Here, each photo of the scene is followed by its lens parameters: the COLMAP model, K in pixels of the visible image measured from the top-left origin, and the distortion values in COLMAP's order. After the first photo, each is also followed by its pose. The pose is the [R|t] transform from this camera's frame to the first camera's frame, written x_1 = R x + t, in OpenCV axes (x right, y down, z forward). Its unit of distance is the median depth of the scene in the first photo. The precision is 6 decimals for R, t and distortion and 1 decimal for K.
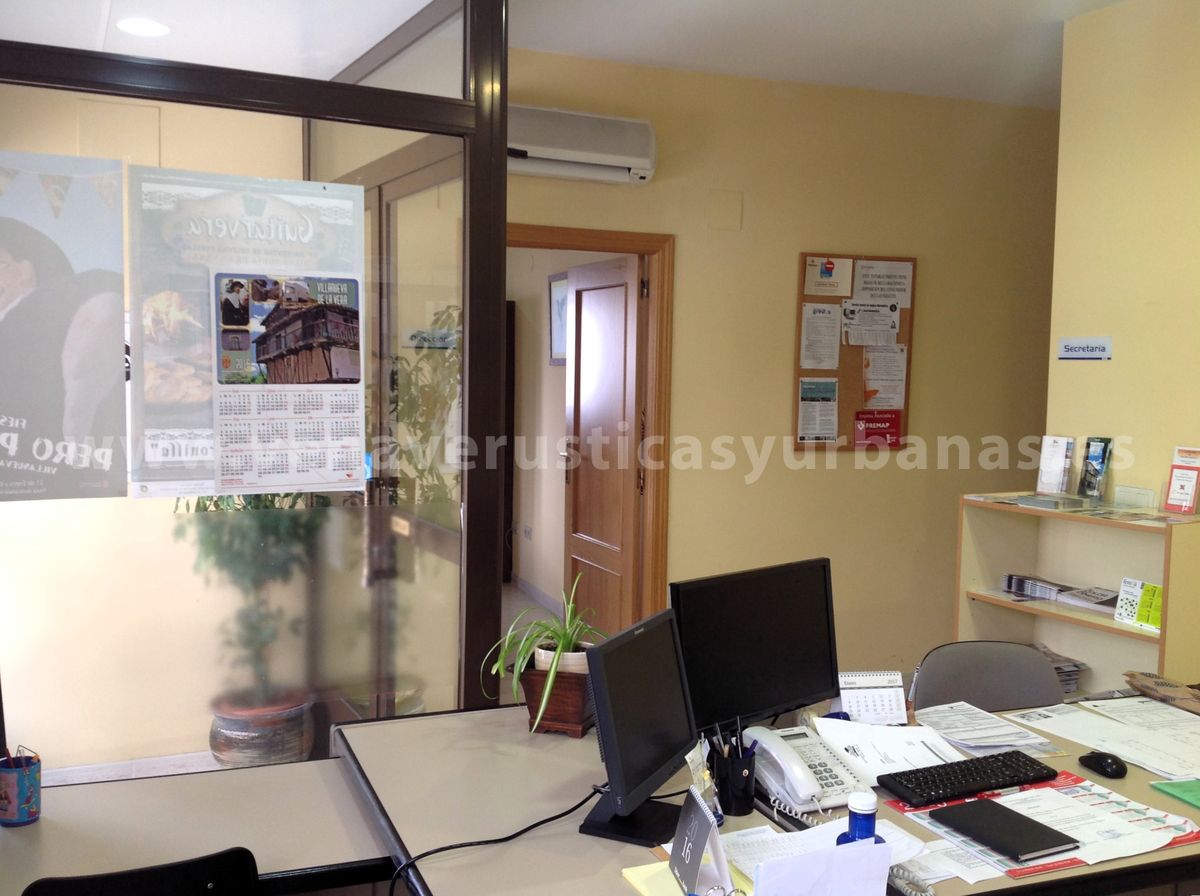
lens RADIAL K [[1169.2, 0, 601.0], [0, 1169.2, 461.3], [0, 0, 1]] dist [0.103083, -0.386091]
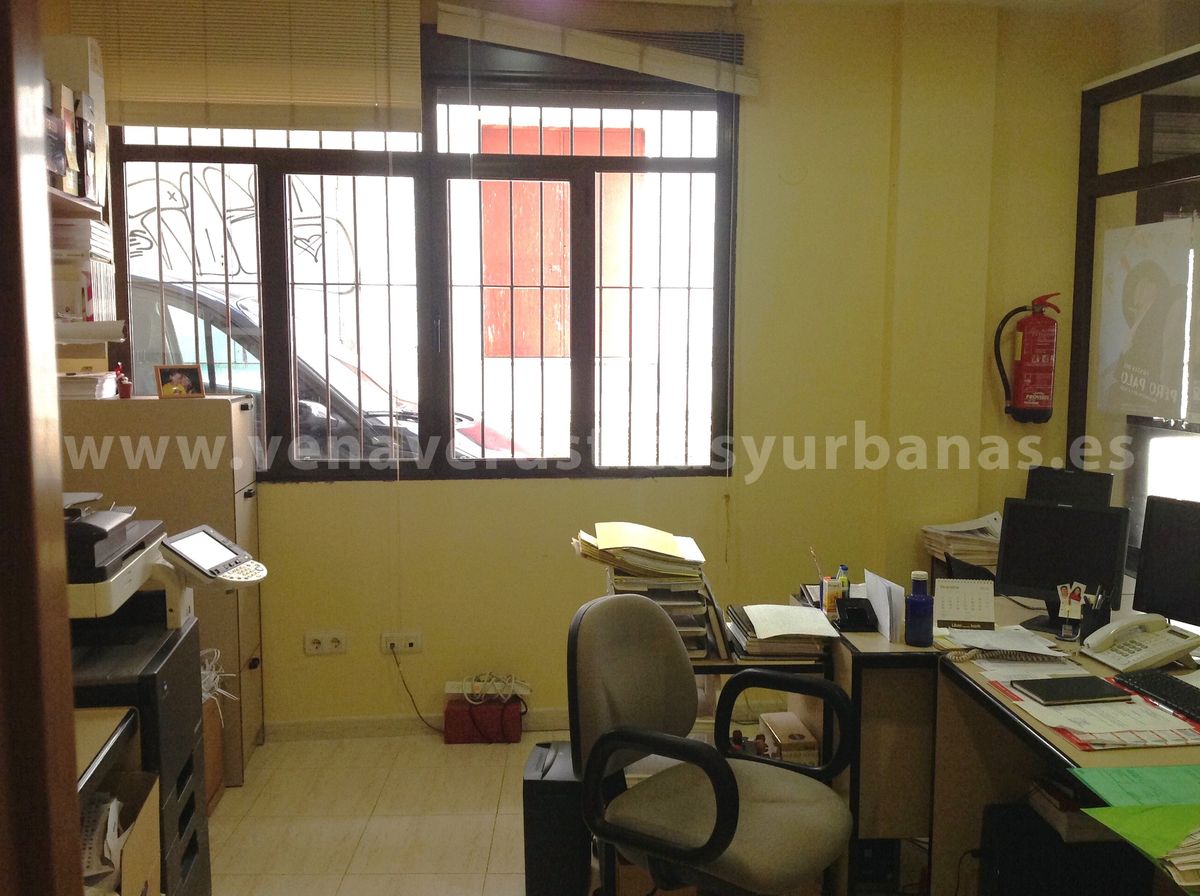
lens RADIAL K [[1169.2, 0, 601.0], [0, 1169.2, 461.3], [0, 0, 1]] dist [0.103083, -0.386091]
pose [[-0.271980, 0.104118, -0.956654, 1.724620], [-0.072885, 0.989045, 0.128365, -0.080071], [0.959539, 0.104639, -0.261411, 0.792474]]
